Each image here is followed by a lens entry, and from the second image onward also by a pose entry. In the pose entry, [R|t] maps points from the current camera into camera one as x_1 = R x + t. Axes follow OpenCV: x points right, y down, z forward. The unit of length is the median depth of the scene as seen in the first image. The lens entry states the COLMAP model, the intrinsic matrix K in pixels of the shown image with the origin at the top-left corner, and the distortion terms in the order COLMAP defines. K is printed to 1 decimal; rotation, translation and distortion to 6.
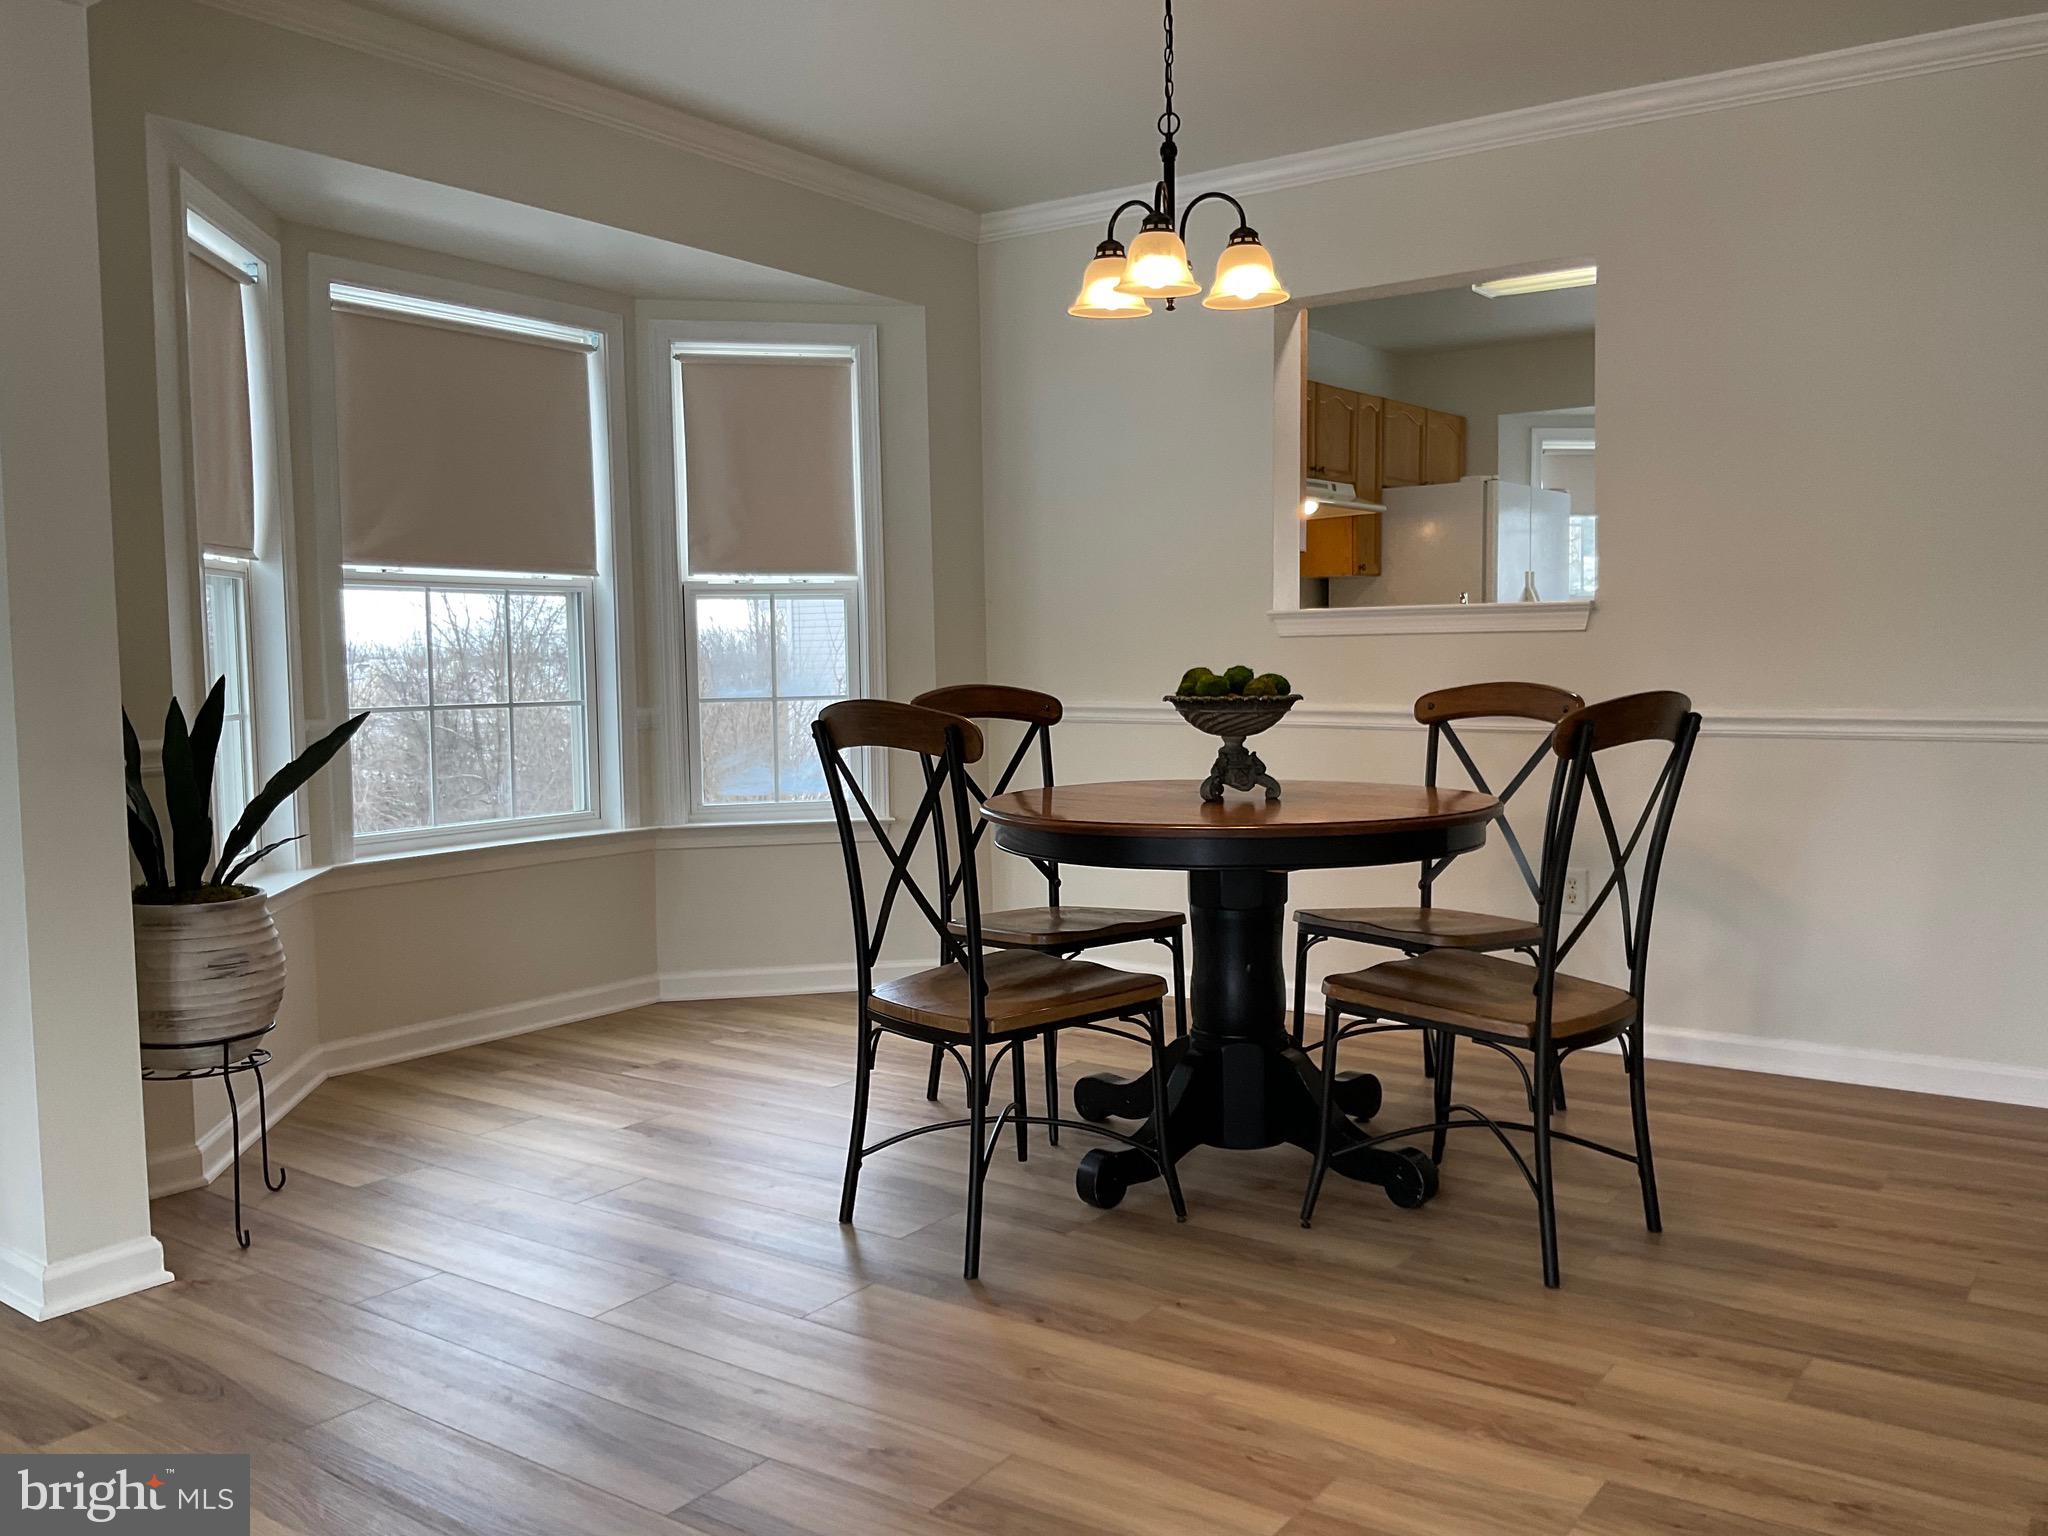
lens RADIAL K [[1682.8, 0, 1013.9], [0, 1682.8, 767.5], [0, 0, 1]] dist [0.083207, -0.166084]
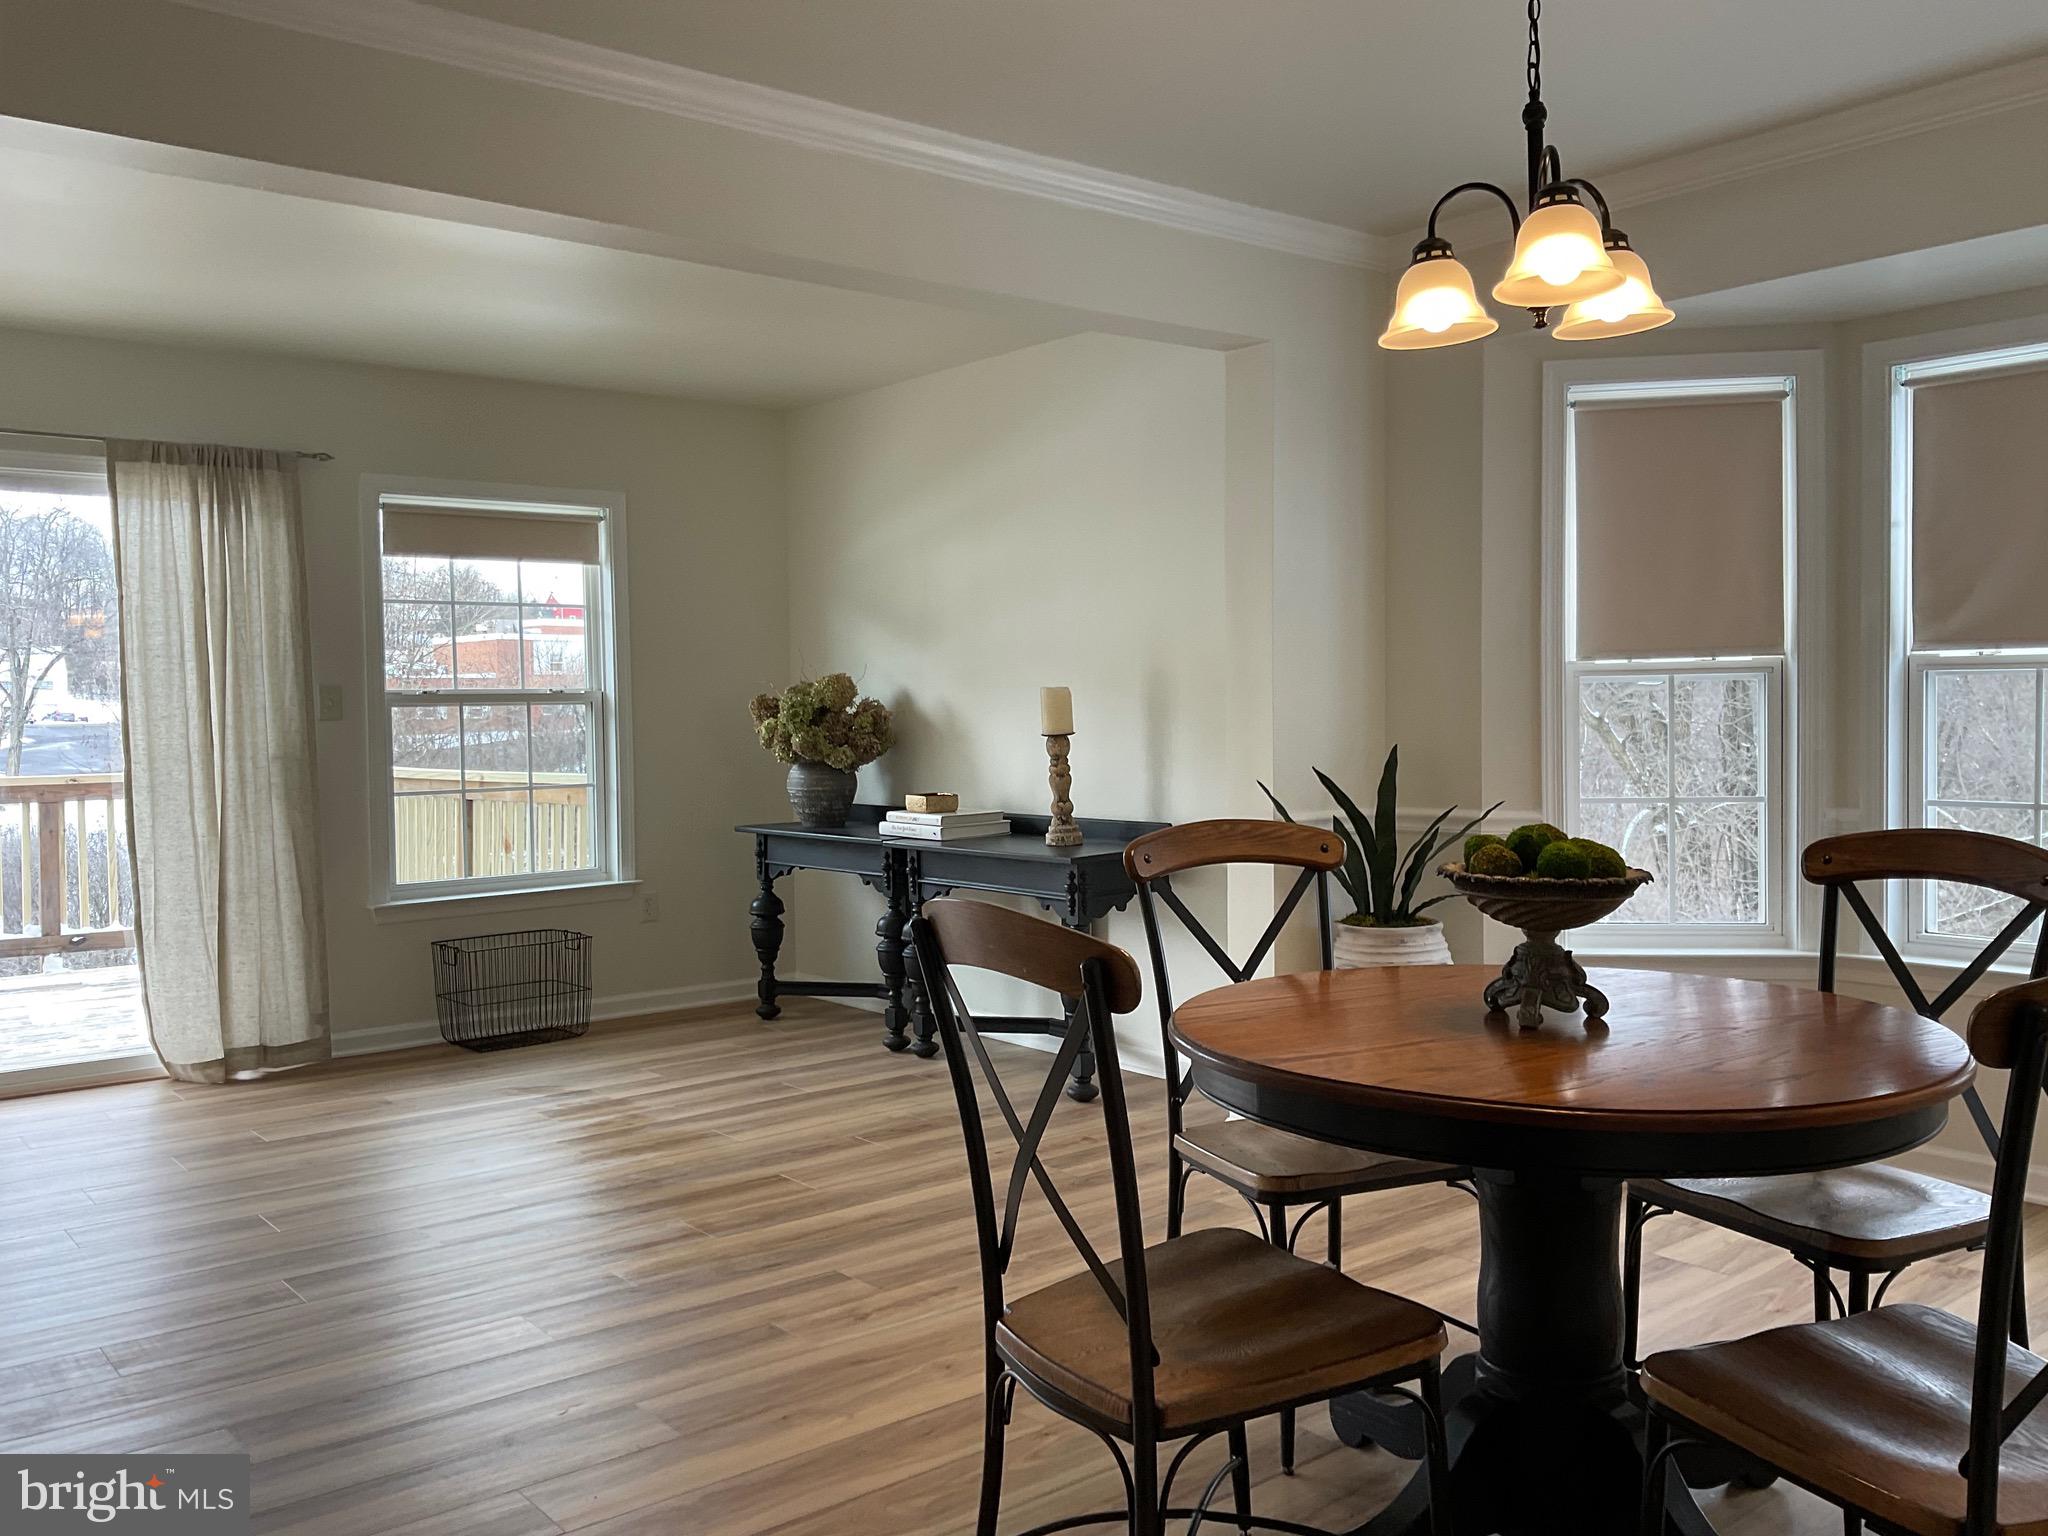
lens RADIAL K [[1682.8, 0, 1028.3], [0, 1682.8, 758.1], [0, 0, 1]] dist [0.083207, -0.166084]
pose [[-0.251840, 0.049206, -0.966517, 0.833811], [-0.047376, 0.996882, 0.063097, -0.119357], [0.966609, 0.061680, -0.248724, 0.947166]]
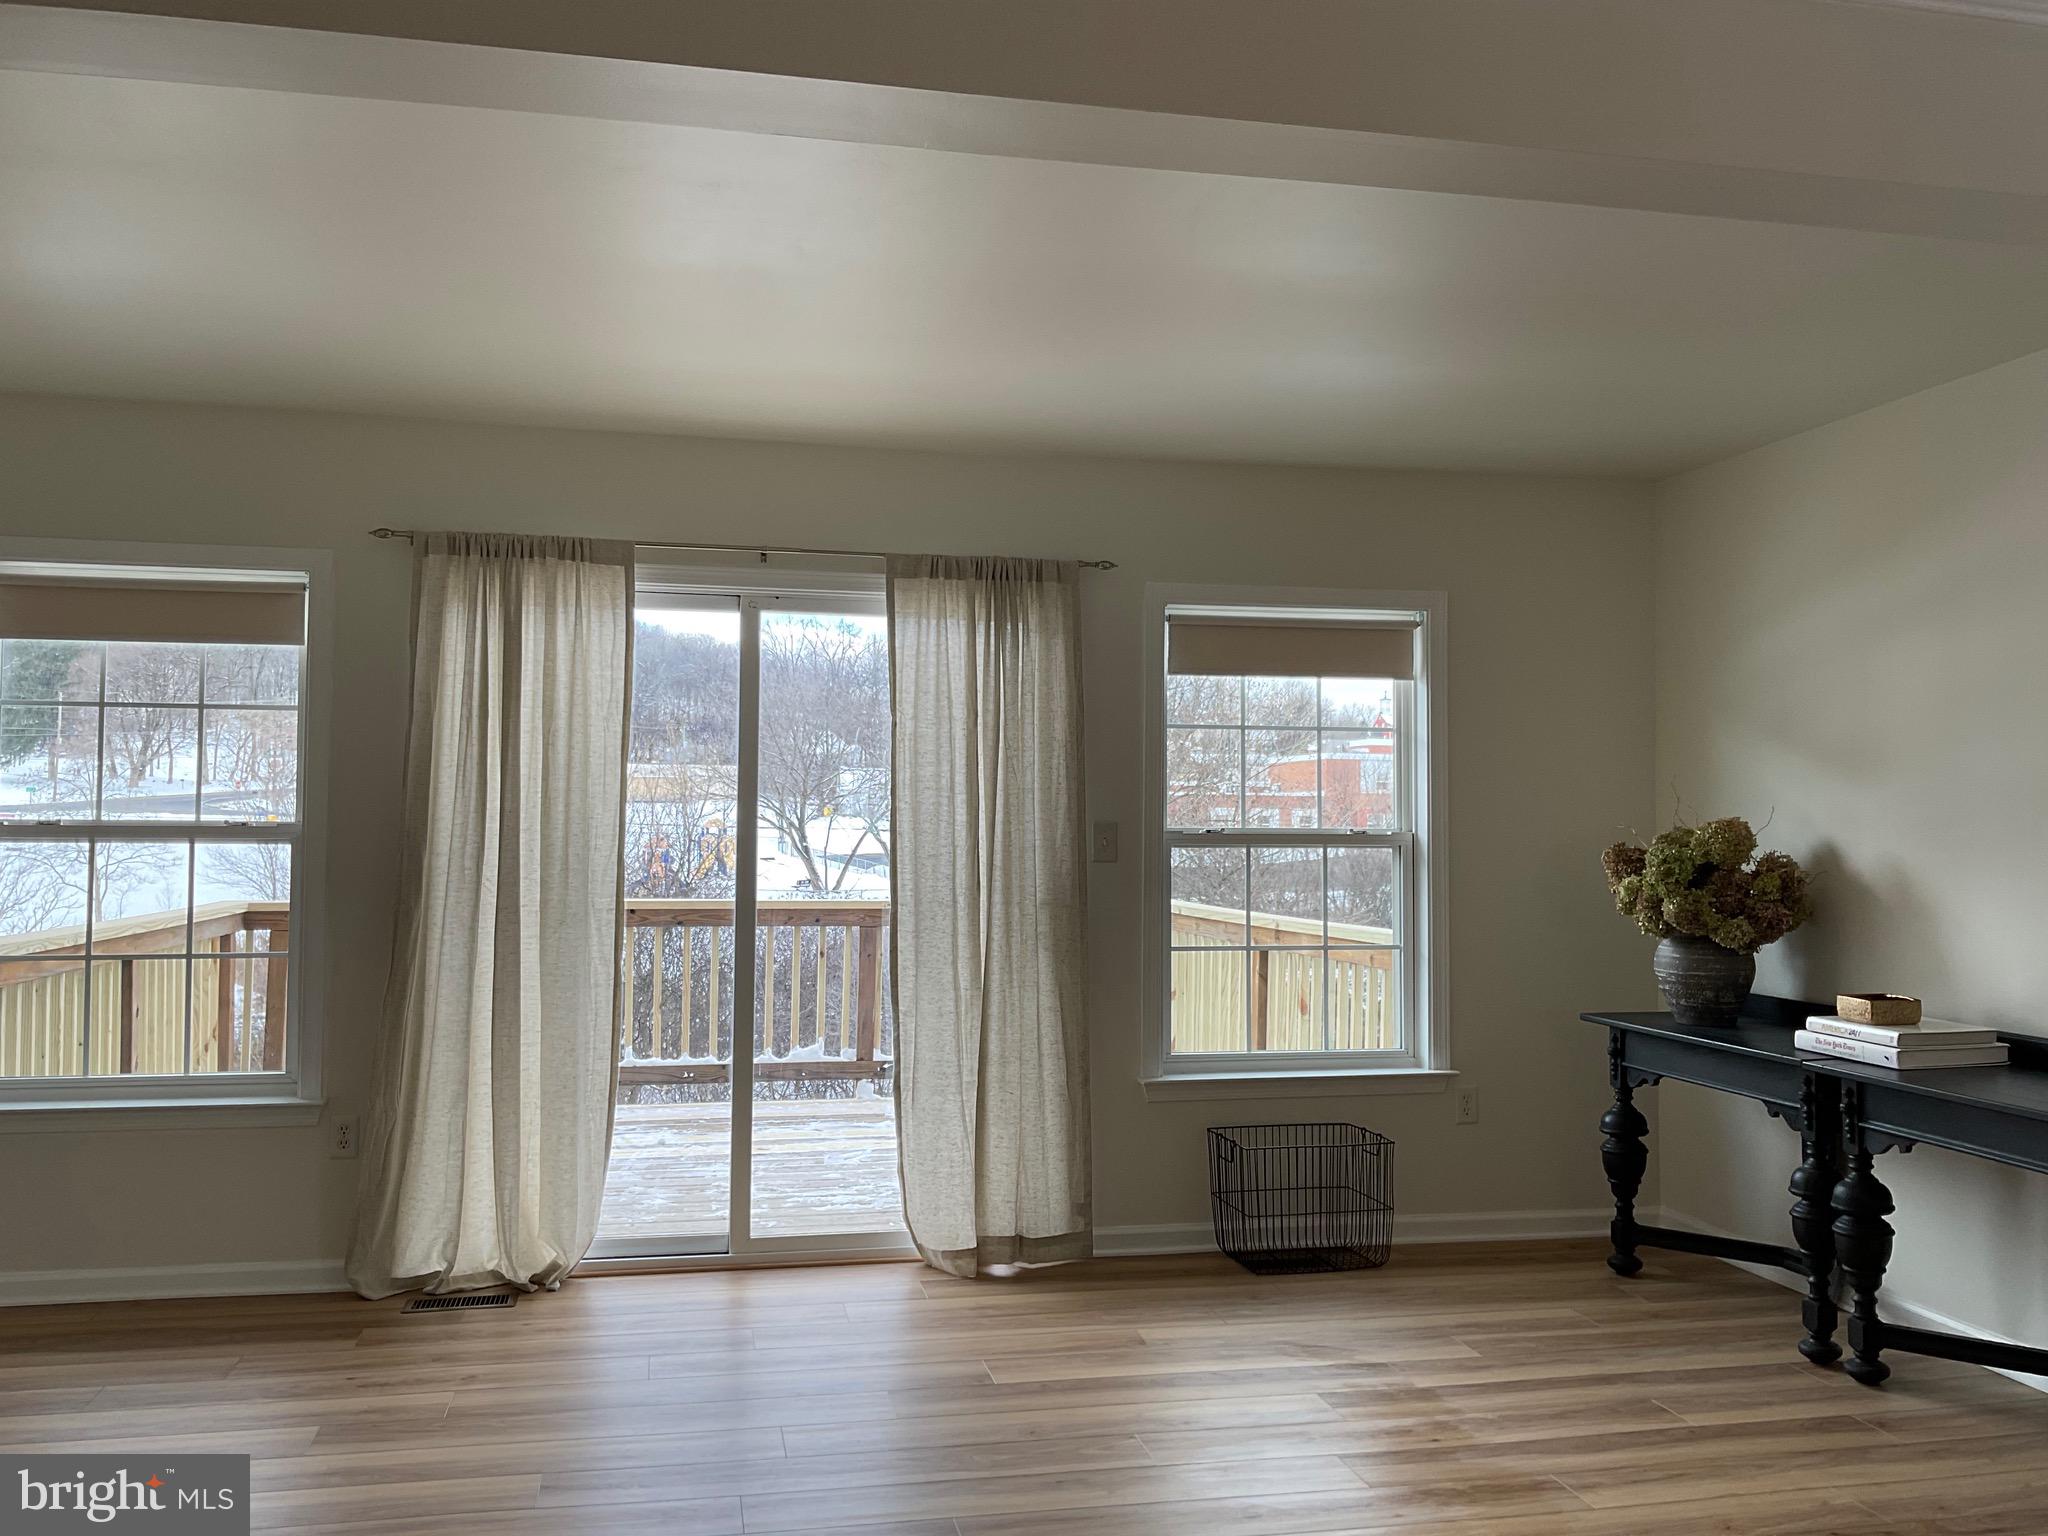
lens RADIAL K [[1682.8, 0, 1028.4], [0, 1682.8, 747.7], [0, 0, 1]] dist [0.083207, -0.166084]
pose [[-0.669388, -0.024005, -0.742525, 0.510099], [-0.047379, 0.998823, 0.010421, -0.129231], [0.741400, 0.042155, -0.669738, 0.784118]]
